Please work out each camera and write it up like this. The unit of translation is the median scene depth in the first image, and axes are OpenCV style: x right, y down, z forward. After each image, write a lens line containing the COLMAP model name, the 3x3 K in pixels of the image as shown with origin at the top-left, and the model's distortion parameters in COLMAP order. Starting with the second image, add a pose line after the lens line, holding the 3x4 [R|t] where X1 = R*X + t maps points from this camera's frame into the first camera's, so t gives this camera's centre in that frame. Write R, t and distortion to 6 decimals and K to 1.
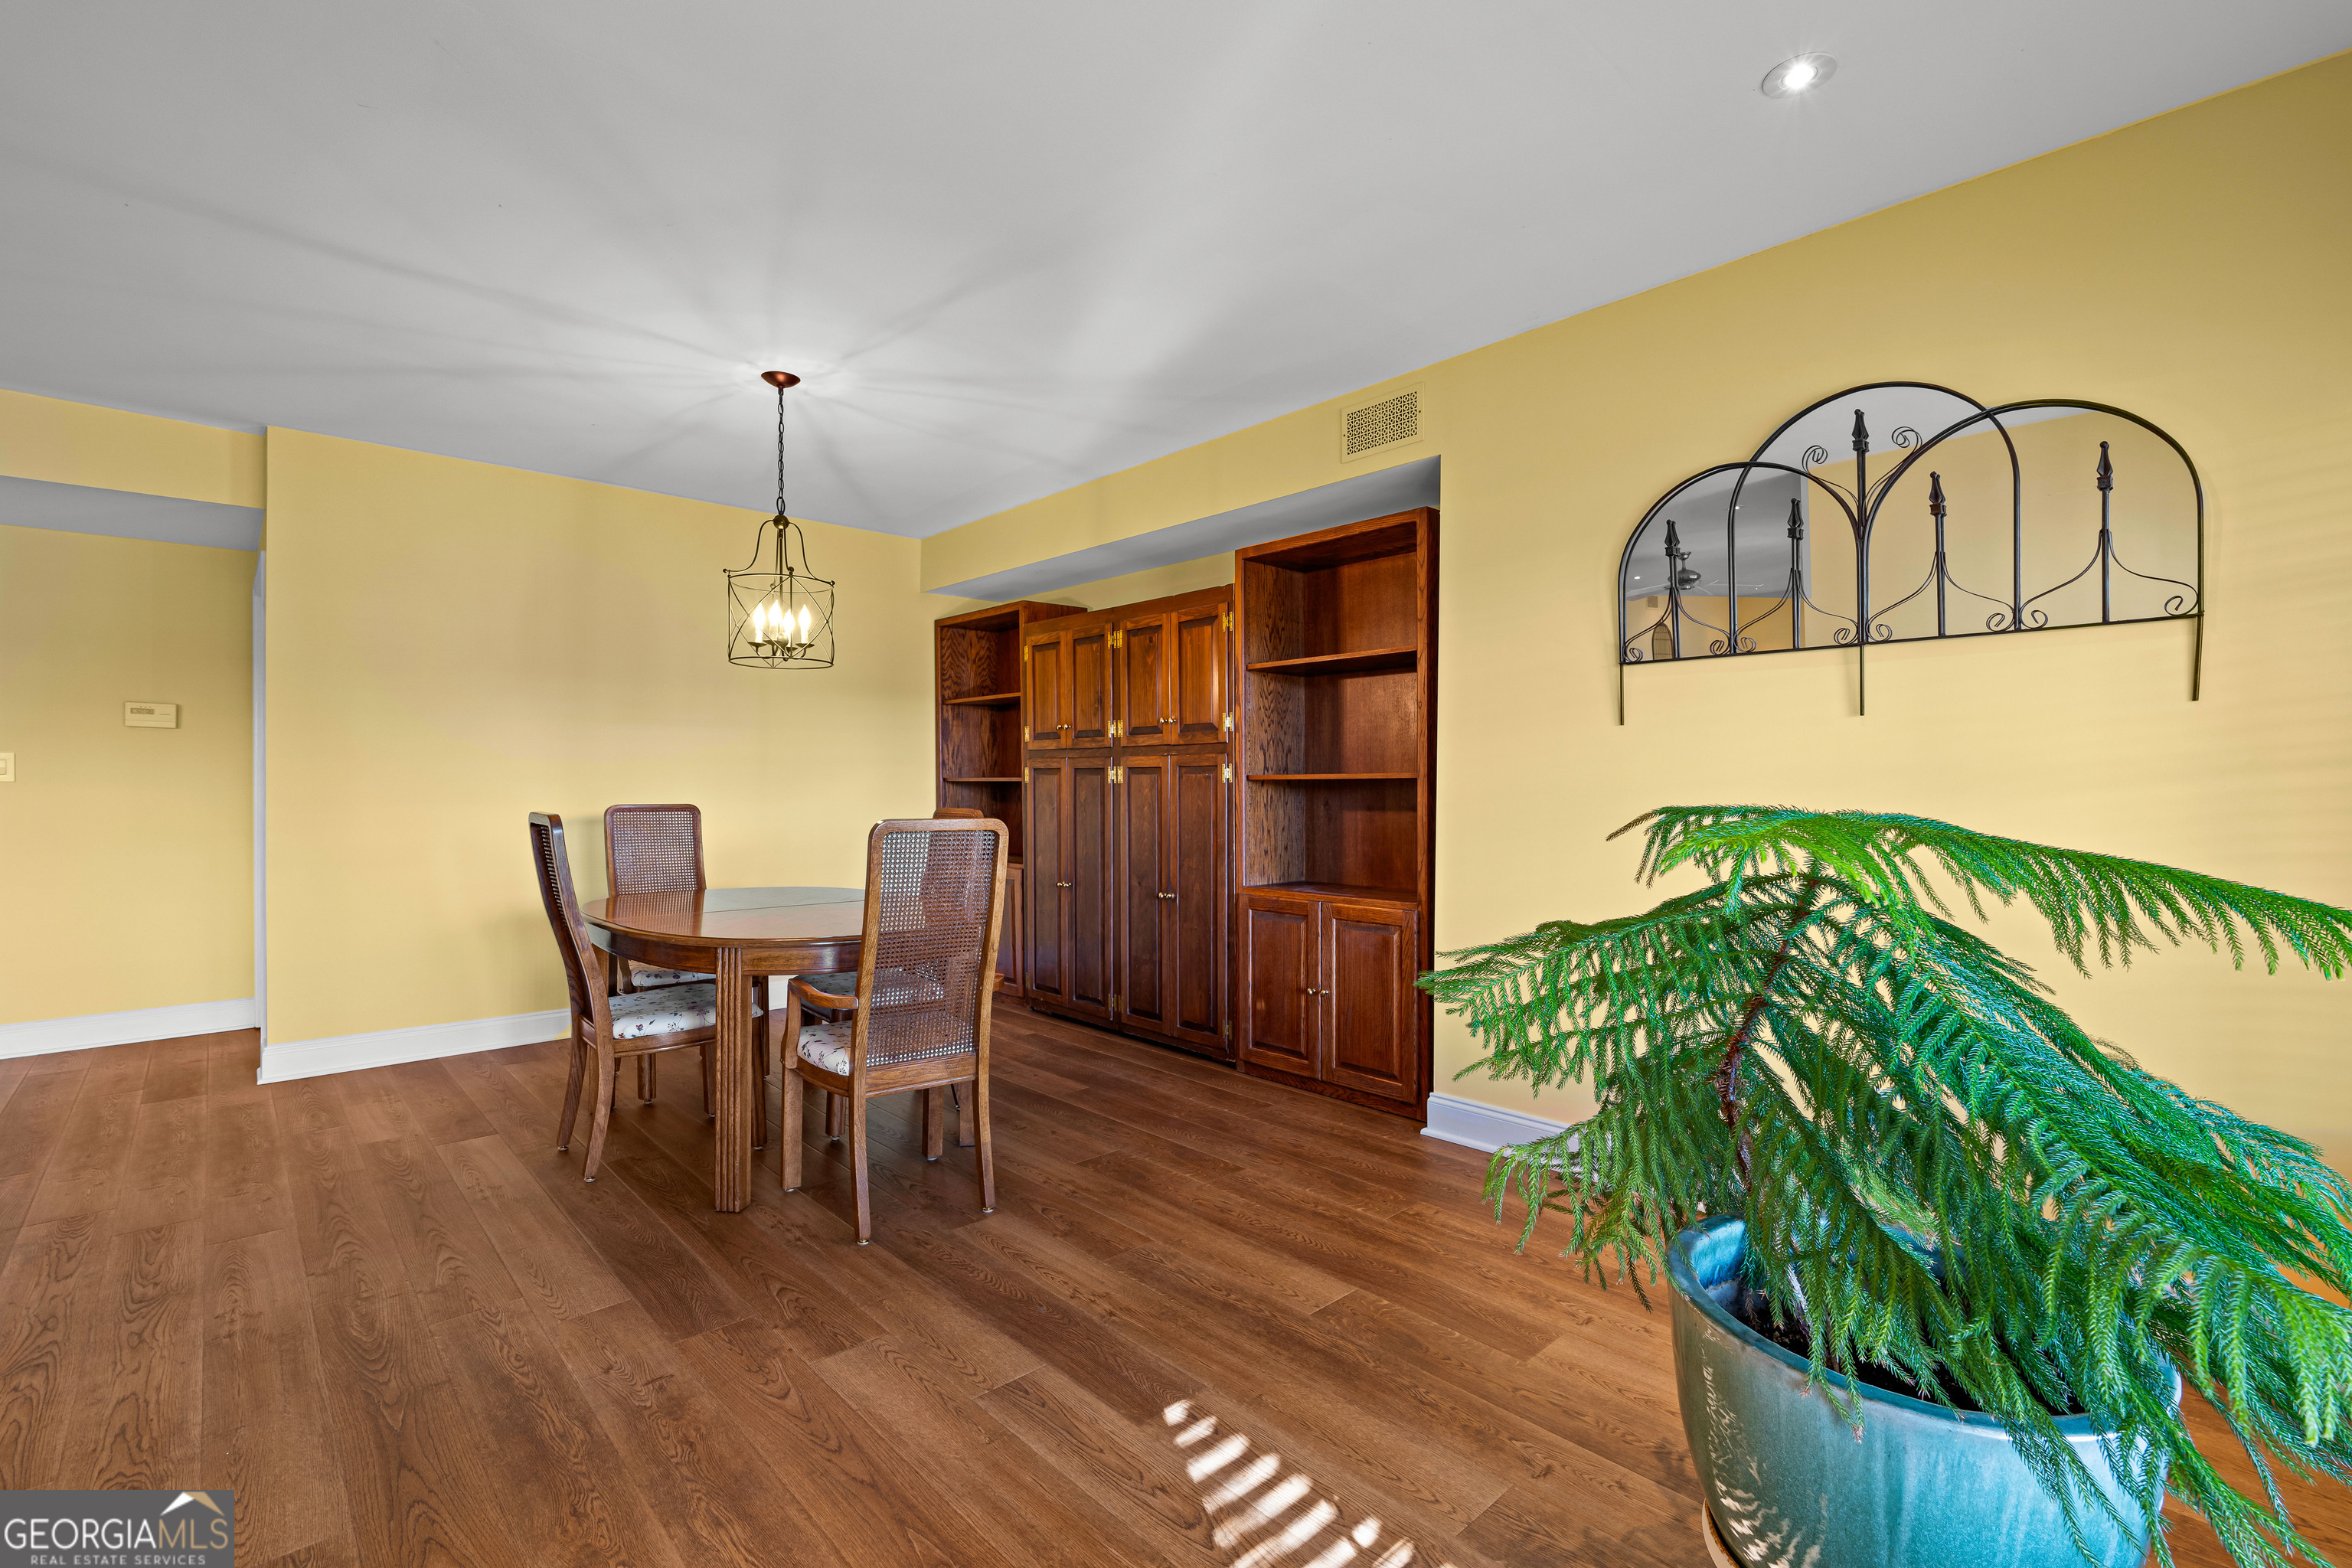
lens RADIAL K [[1027.8, 0, 1174.3], [0, 1027.8, 785.9], [0, 0, 1]] dist [-0.002209, -0.000461]
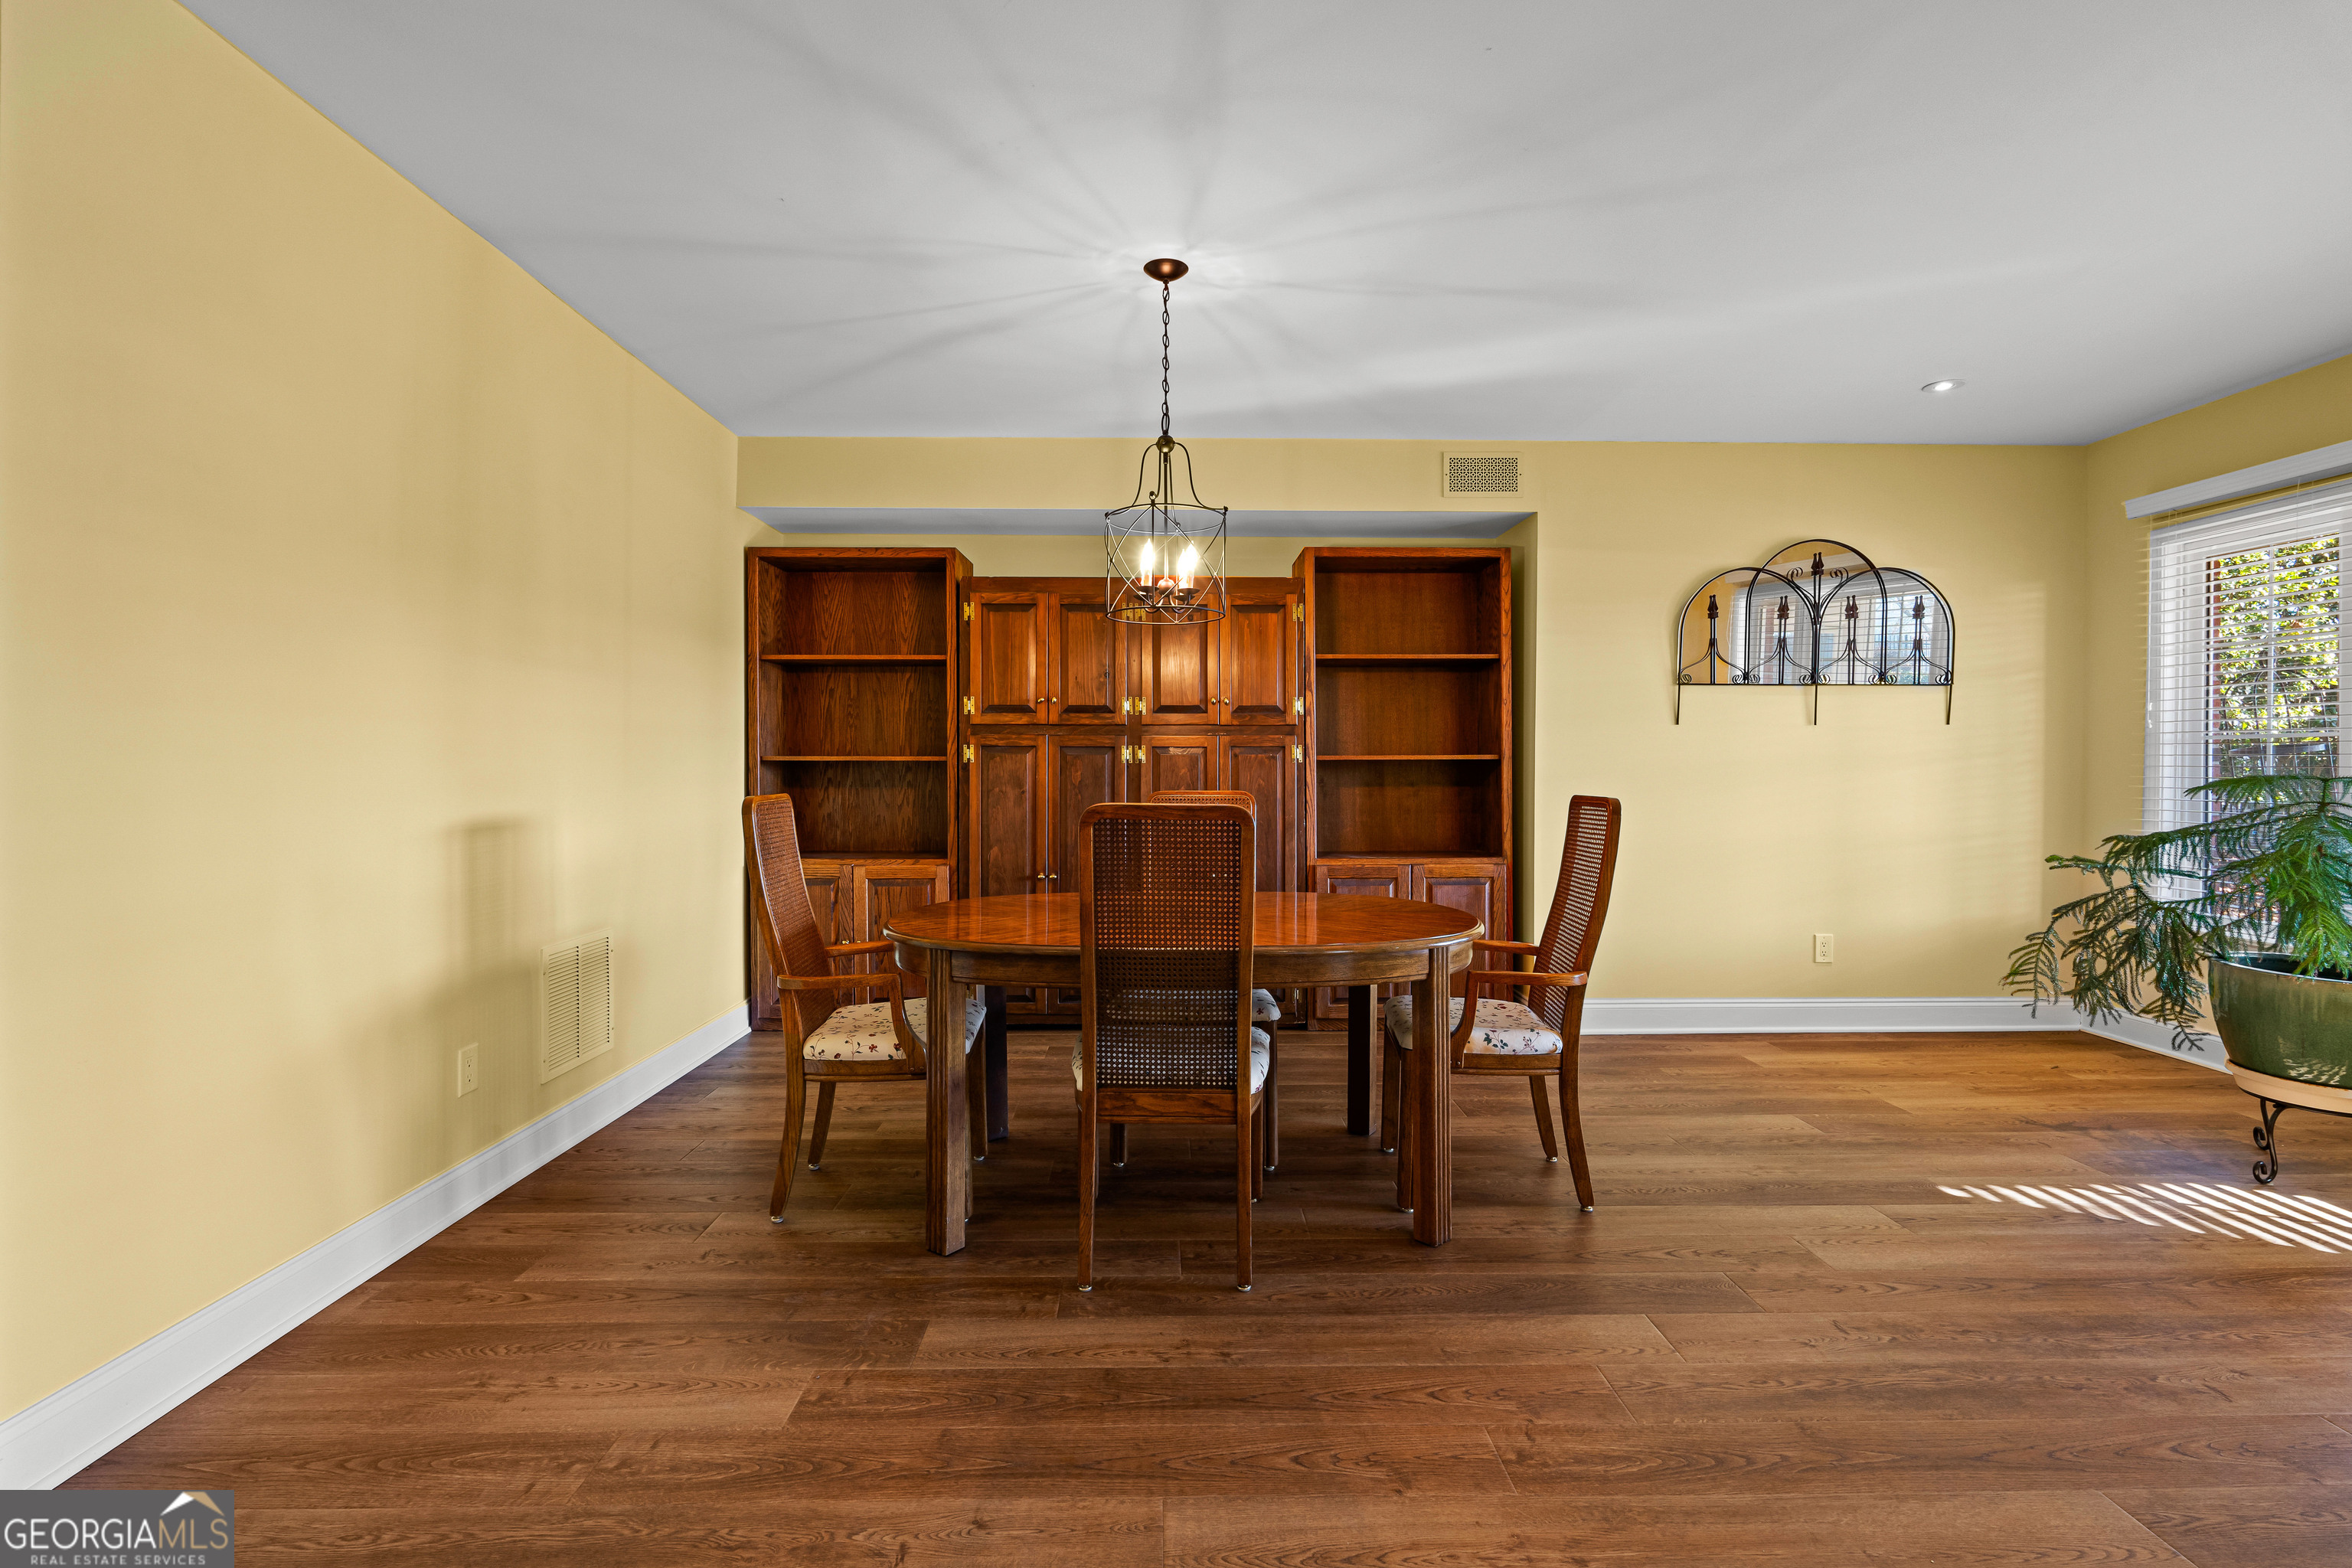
lens RADIAL K [[1034.7, 0, 1170.1], [0, 1034.7, 758.2], [0, 0, 1]] dist [-0.000456, 0.000374]
pose [[0.672099, 0.004420, 0.740448, -0.990549], [0.000413, 0.999980, -0.006345, -0.001119], [-0.740461, 0.004570, 0.672084, 0.445707]]
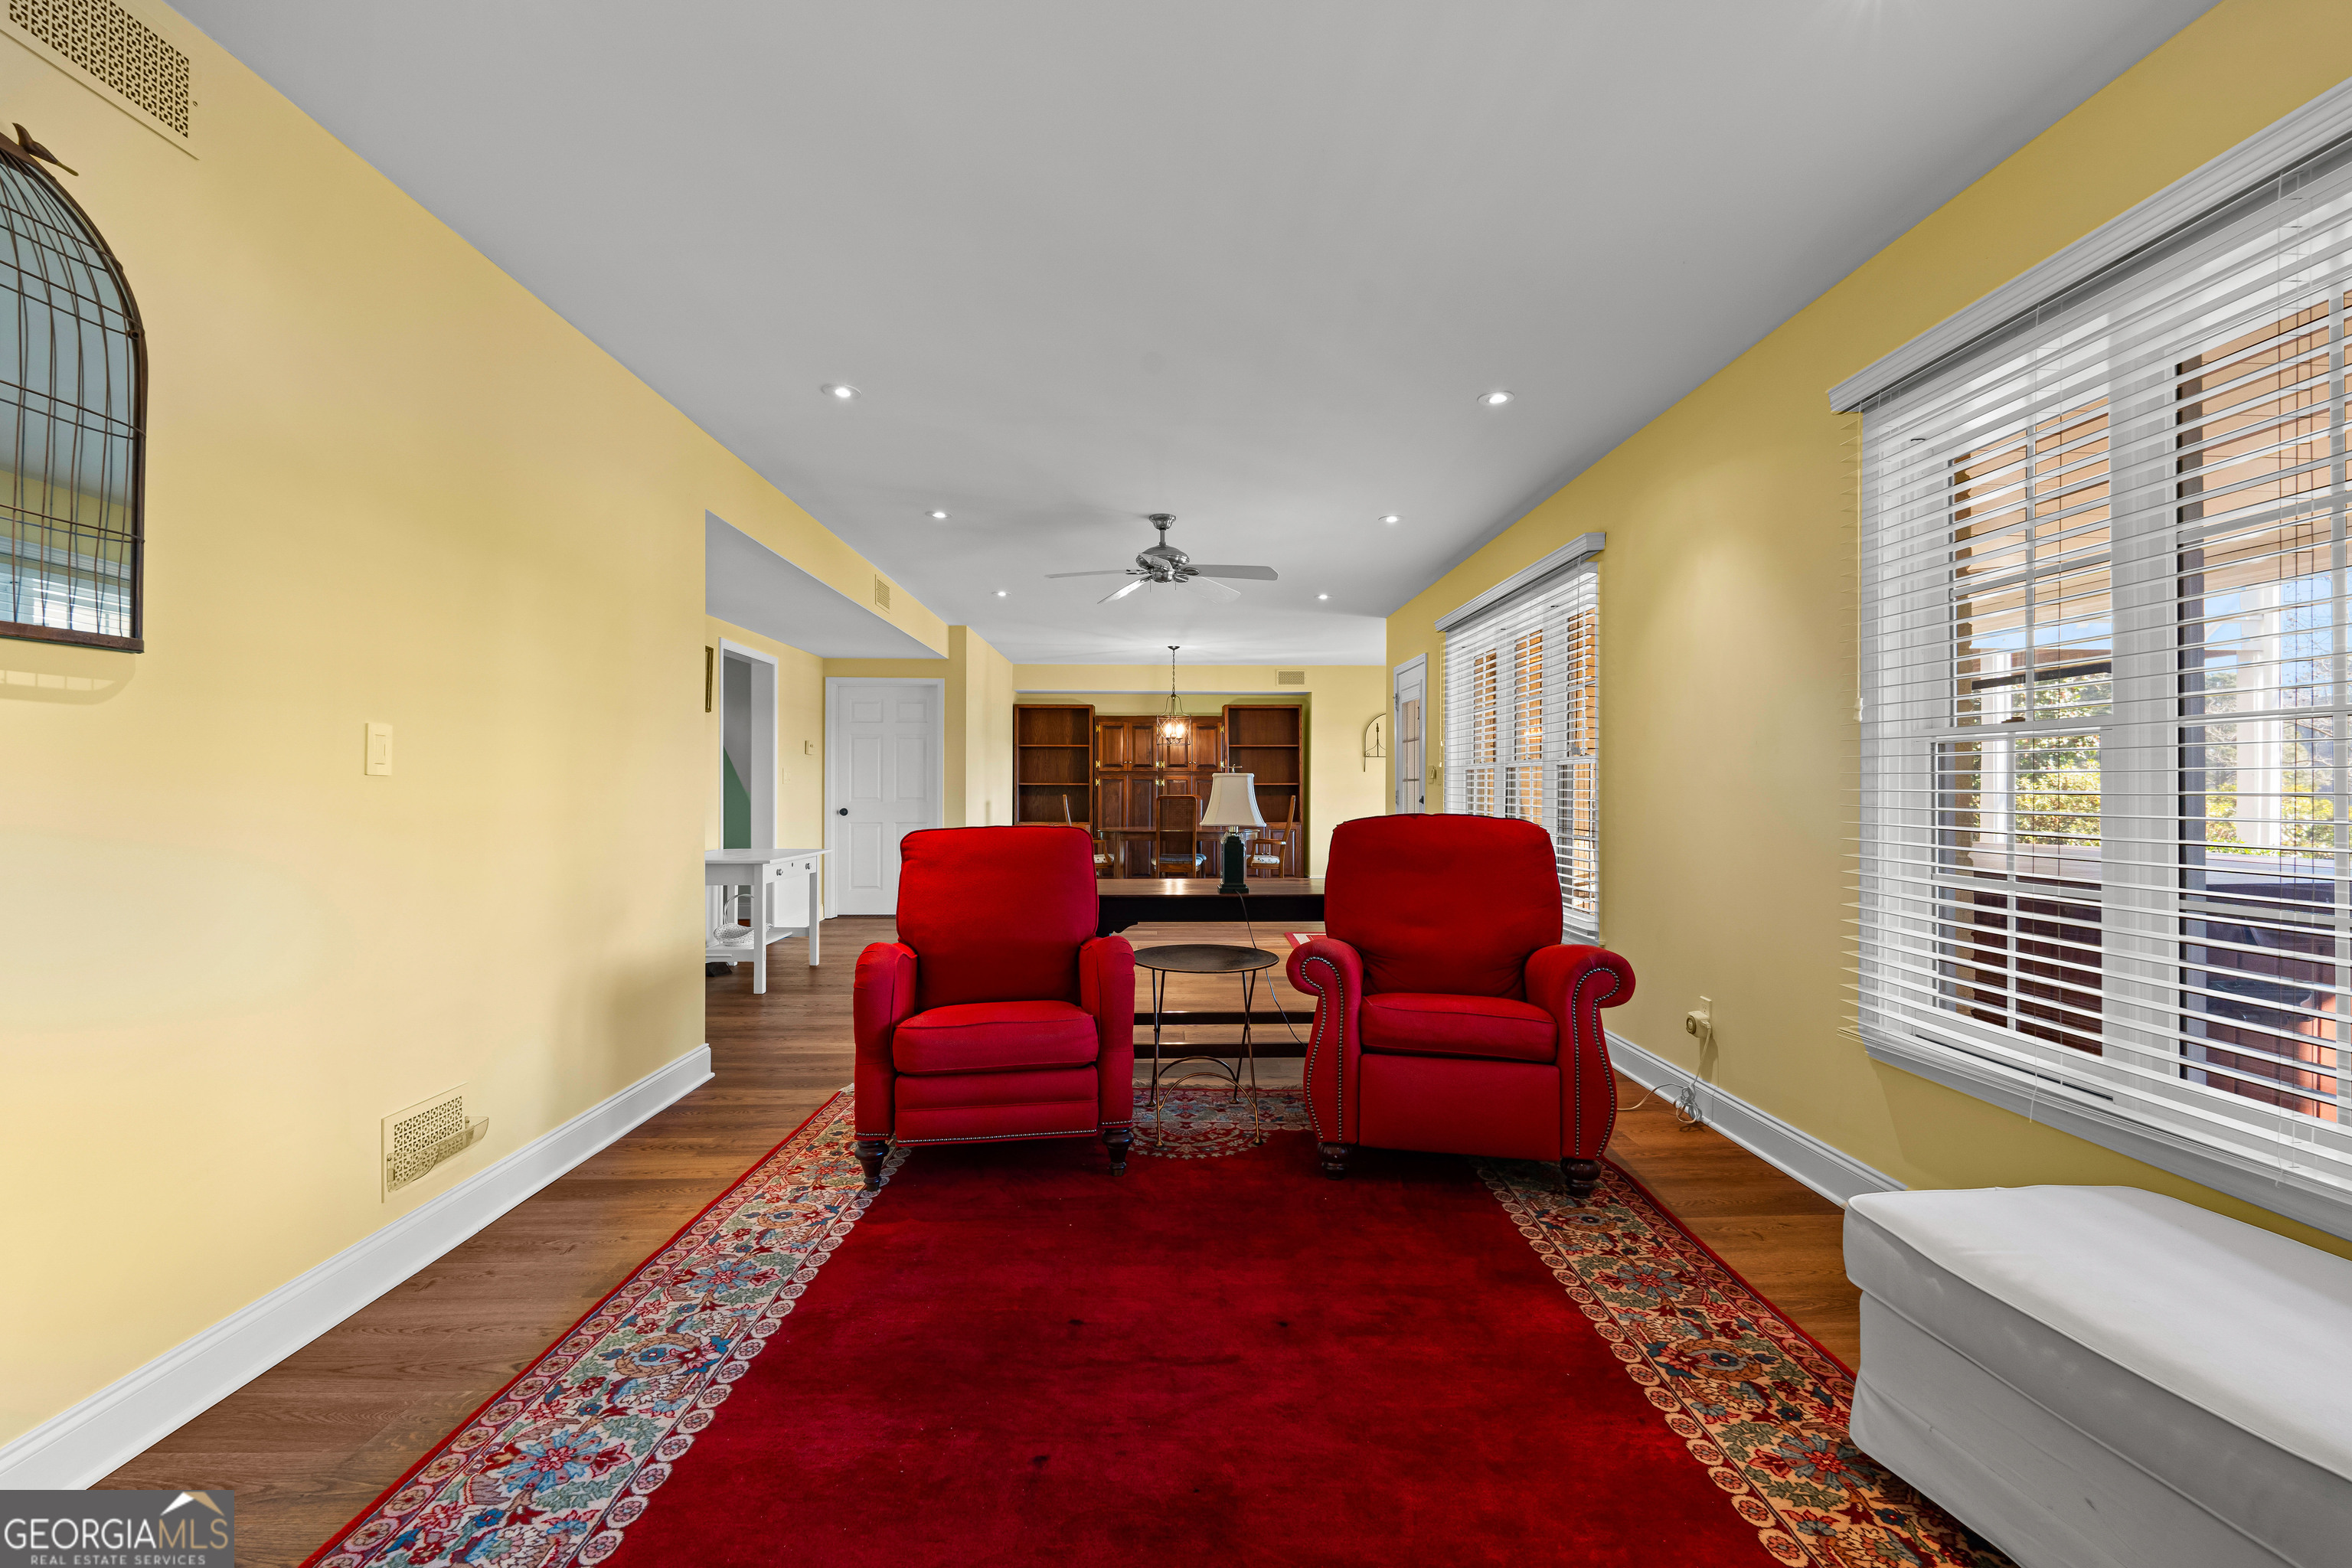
lens RADIAL K [[1058.9, 0, 1180.7], [0, 1058.9, 768.8], [0, 0, 1]] dist [-0.000814, -0.000360]
pose [[0.667639, 0.009157, 0.744429, -2.602164], [0.000714, 0.999916, -0.012940, -0.015074], [-0.744485, 0.009171, 0.667576, -1.019429]]
